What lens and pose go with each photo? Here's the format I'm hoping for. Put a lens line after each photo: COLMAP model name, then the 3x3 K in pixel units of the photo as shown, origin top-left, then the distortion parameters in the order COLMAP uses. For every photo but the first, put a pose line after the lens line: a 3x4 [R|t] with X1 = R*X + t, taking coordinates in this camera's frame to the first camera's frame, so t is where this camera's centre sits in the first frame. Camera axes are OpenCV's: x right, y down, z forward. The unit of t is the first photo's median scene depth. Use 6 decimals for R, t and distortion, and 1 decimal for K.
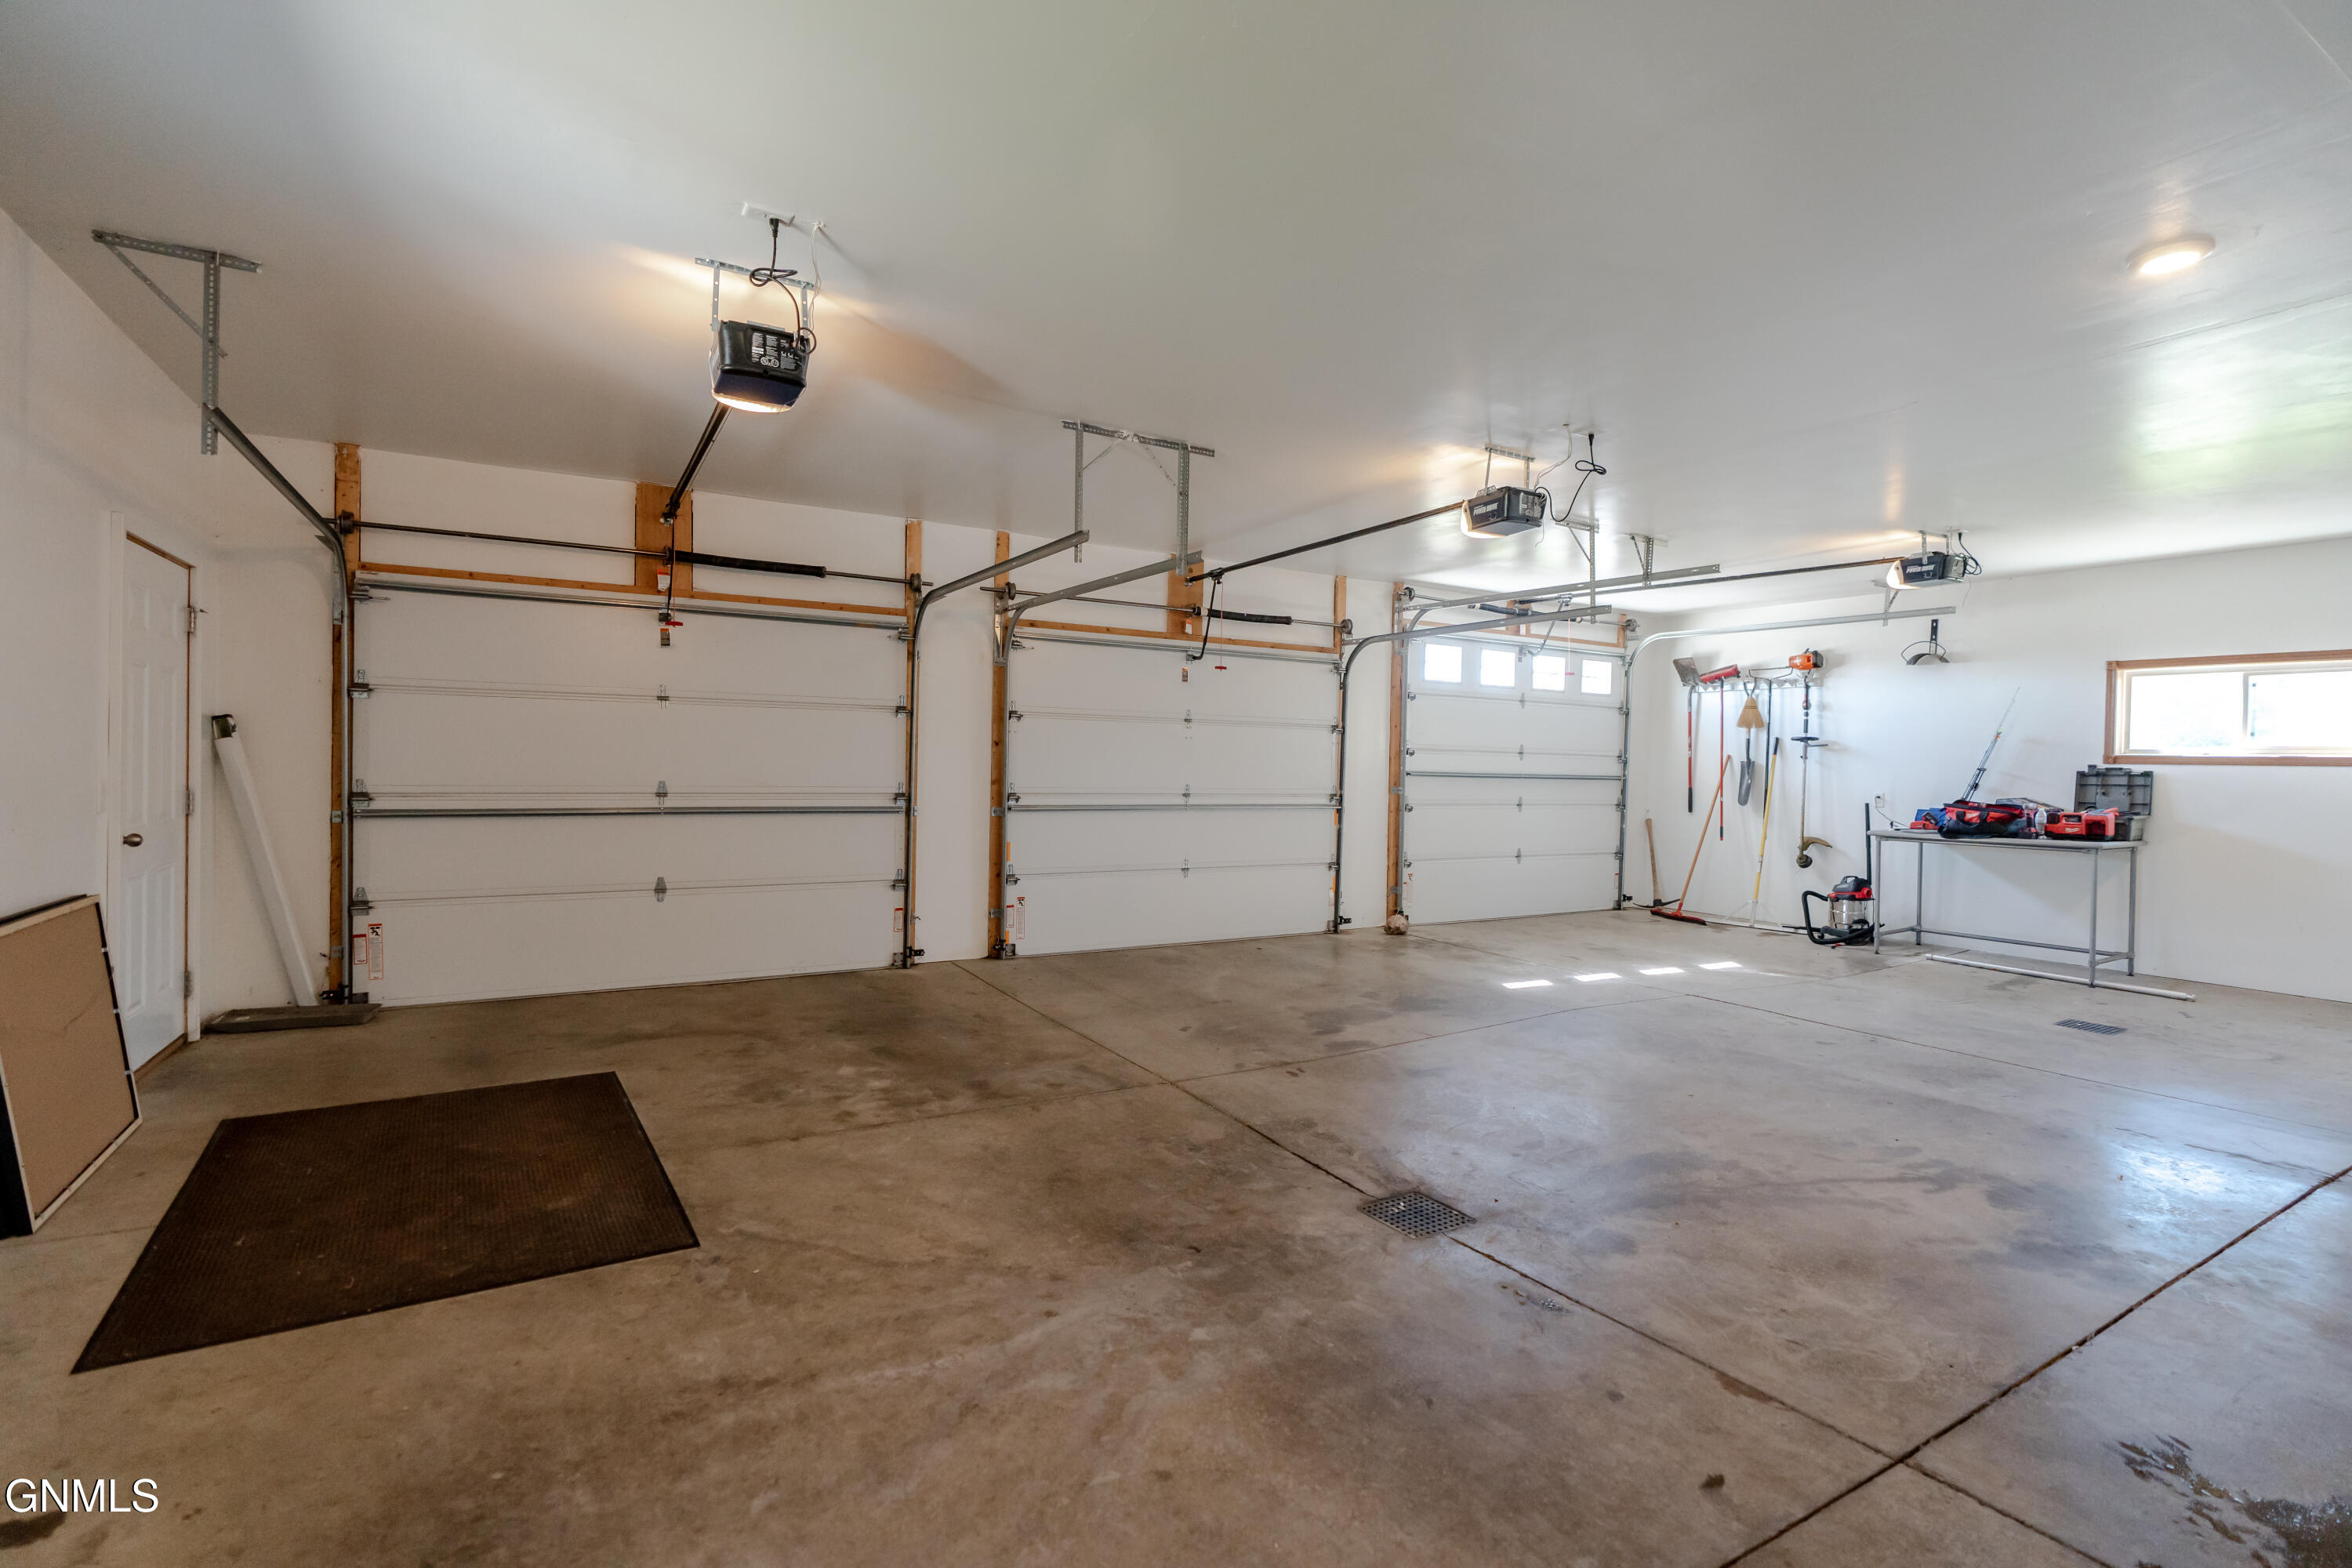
lens RADIAL K [[1052.3, 0, 1219.8], [0, 1052.3, 763.9], [0, 0, 1]] dist [-0.010519, 0.003704]
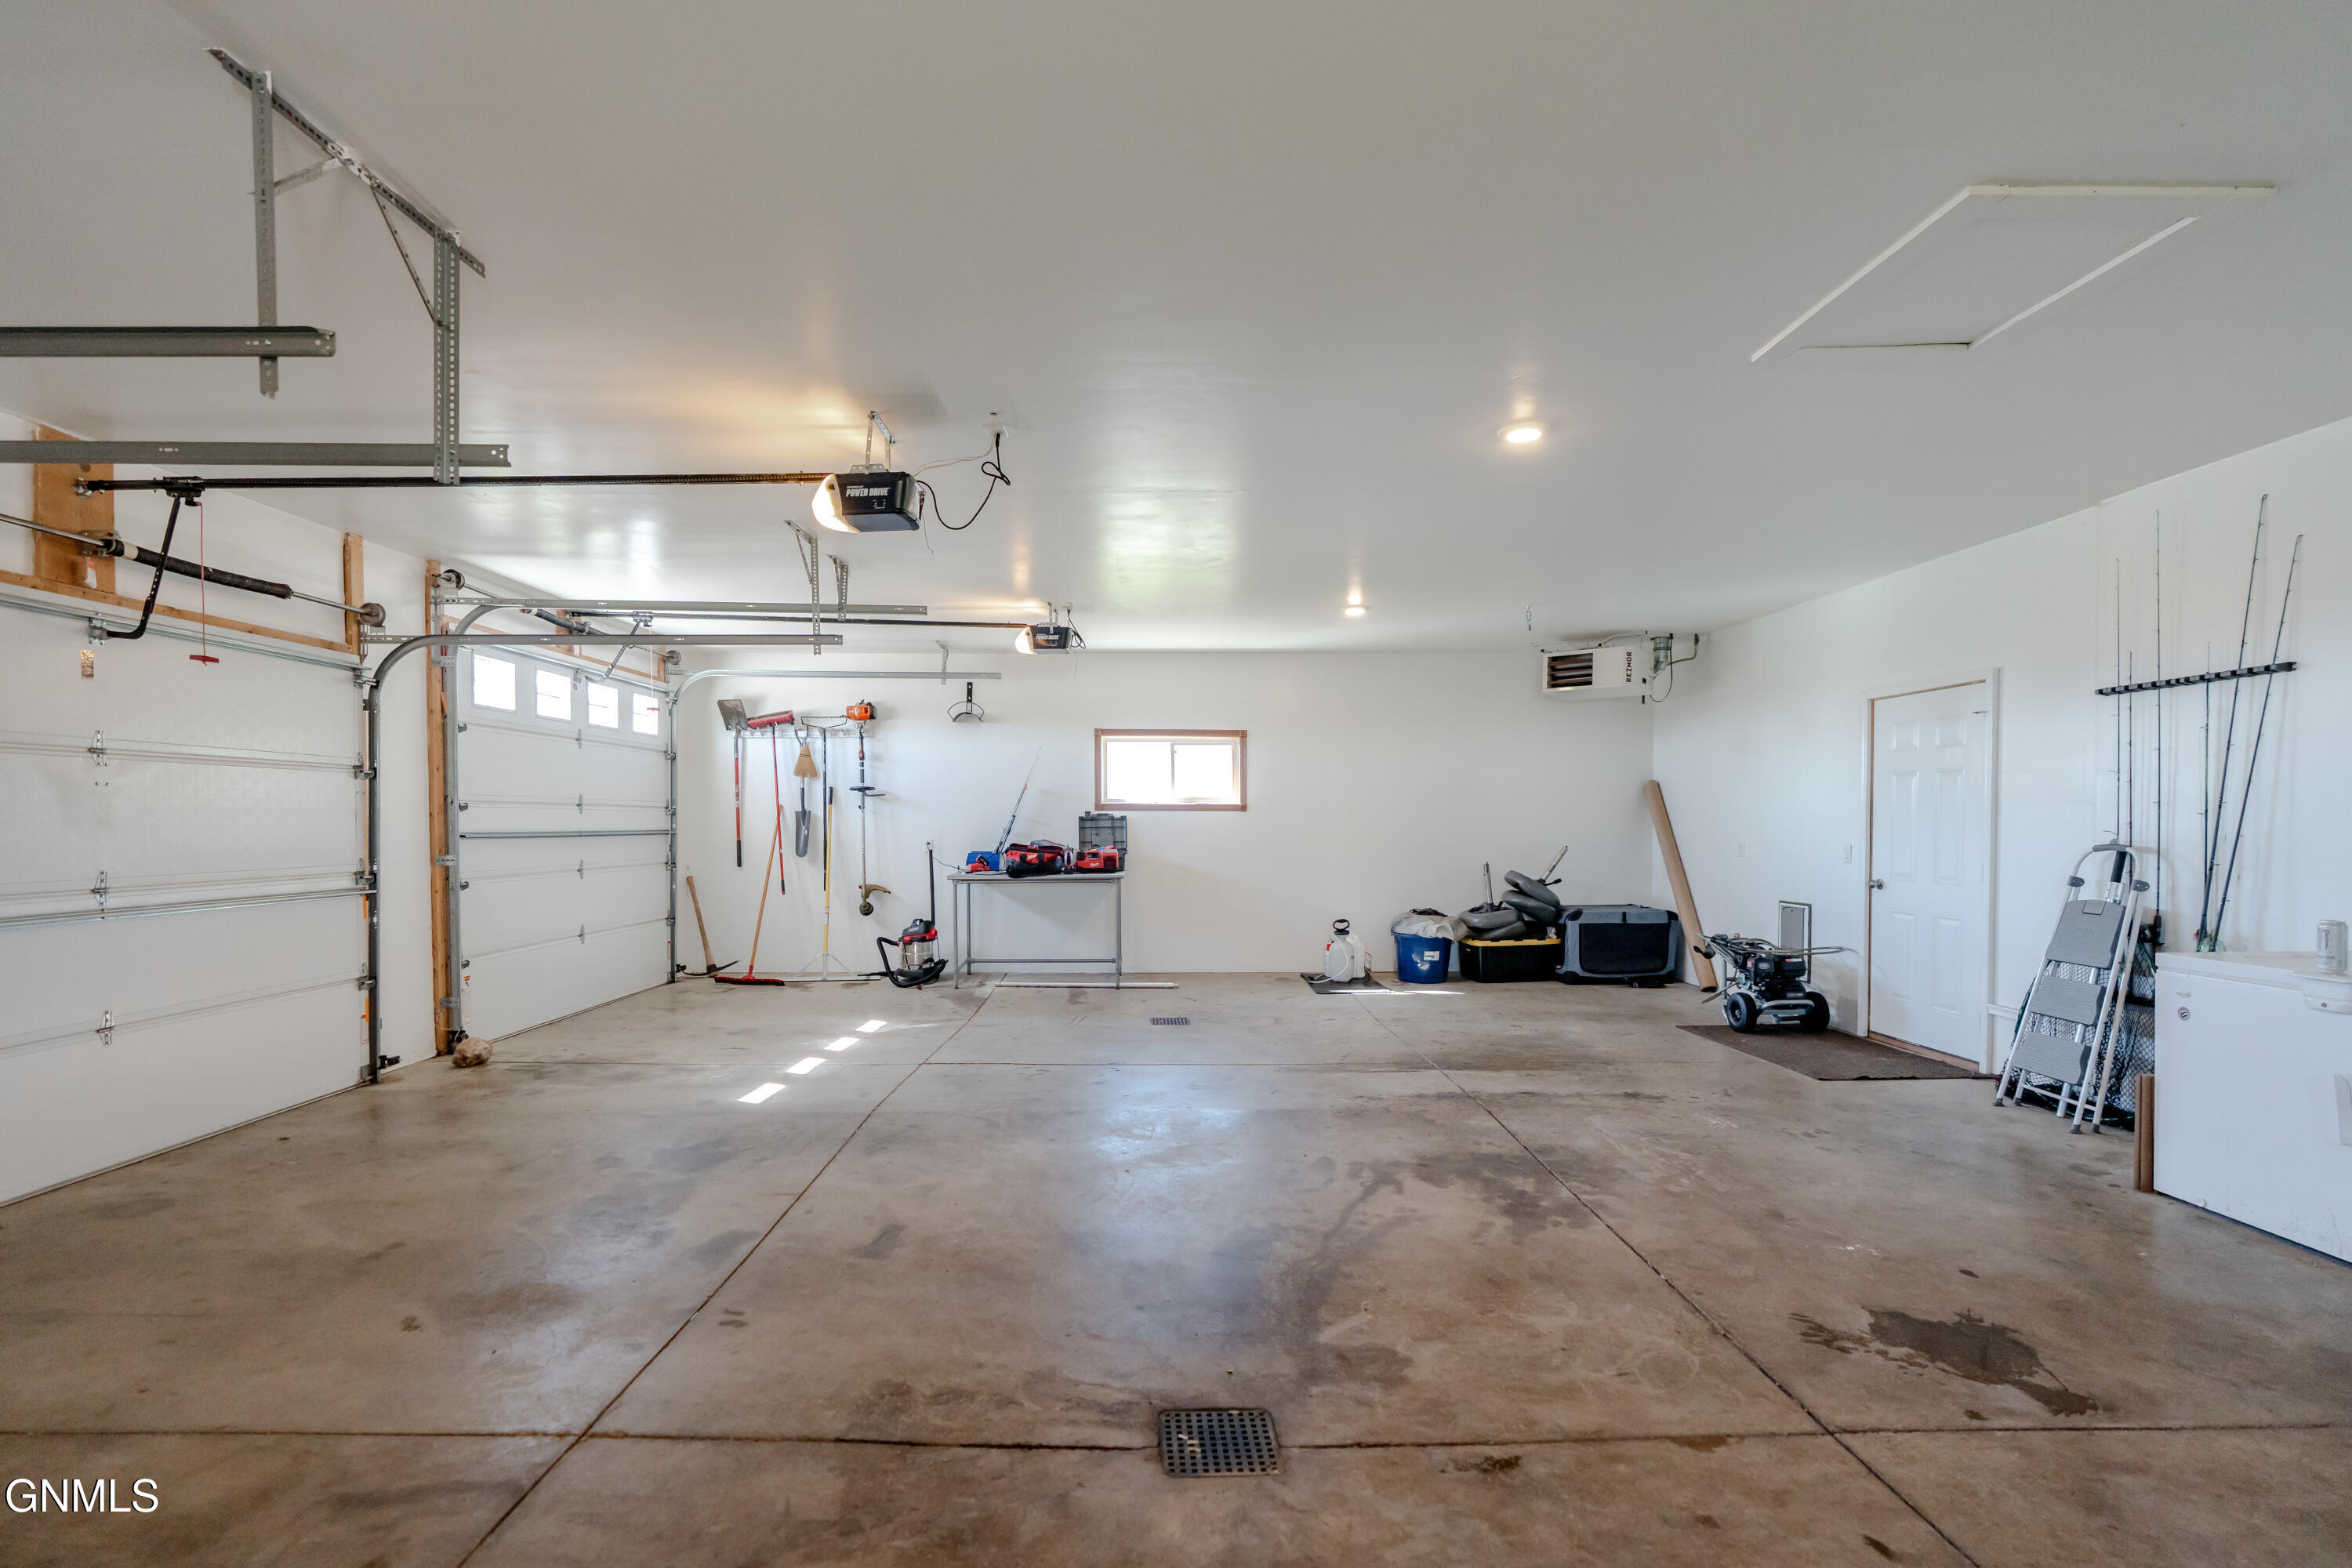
lens RADIAL K [[1052.3, 0, 1160.4], [0, 1052.3, 834.8], [0, 0, 1]] dist [-0.010519, 0.003704]
pose [[0.544290, -0.031493, 0.838306, -0.174860], [0.011280, 0.999480, 0.030224, -0.008430], [-0.838821, -0.006994, 0.544362, 0.250575]]
